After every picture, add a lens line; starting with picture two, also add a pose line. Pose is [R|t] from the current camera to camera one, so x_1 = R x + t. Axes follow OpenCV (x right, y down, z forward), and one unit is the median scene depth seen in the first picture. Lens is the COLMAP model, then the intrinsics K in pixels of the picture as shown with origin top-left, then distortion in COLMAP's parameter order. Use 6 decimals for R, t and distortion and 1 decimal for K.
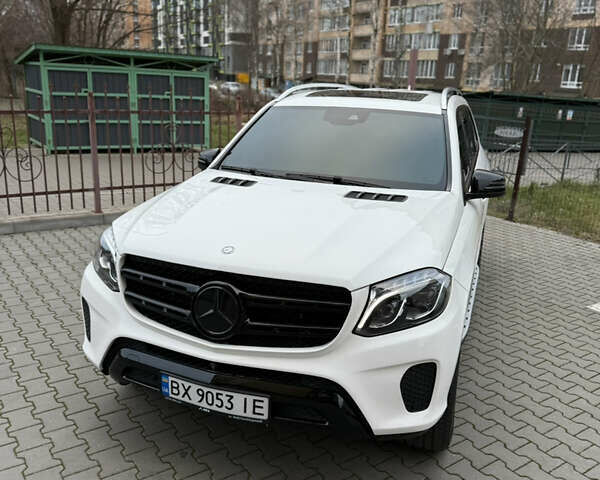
lens RADIAL K [[545.1, 0, 300.0], [0, 545.1, 240.0], [0, 0, 1]] dist [0.099132, -0.130905]
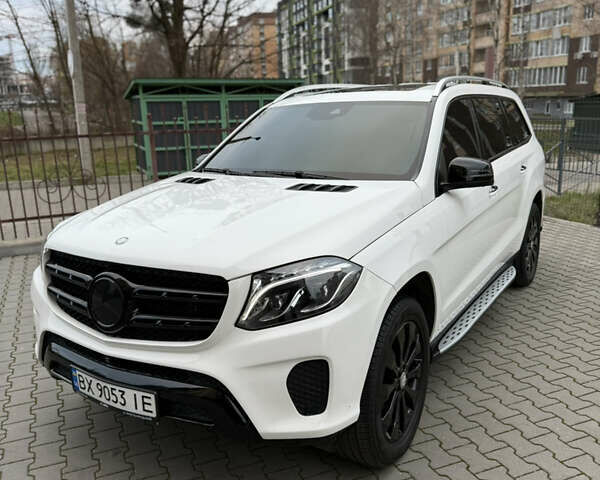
lens RADIAL K [[545.1, 0, 300.0], [0, 545.1, 240.0], [0, 0, 1]] dist [0.099132, -0.130905]
pose [[0.977257, -0.019275, -0.211181, 0.380720], [0.011276, 0.999175, -0.039017, 0.058298], [0.211759, 0.035749, 0.976668, 0.105710]]
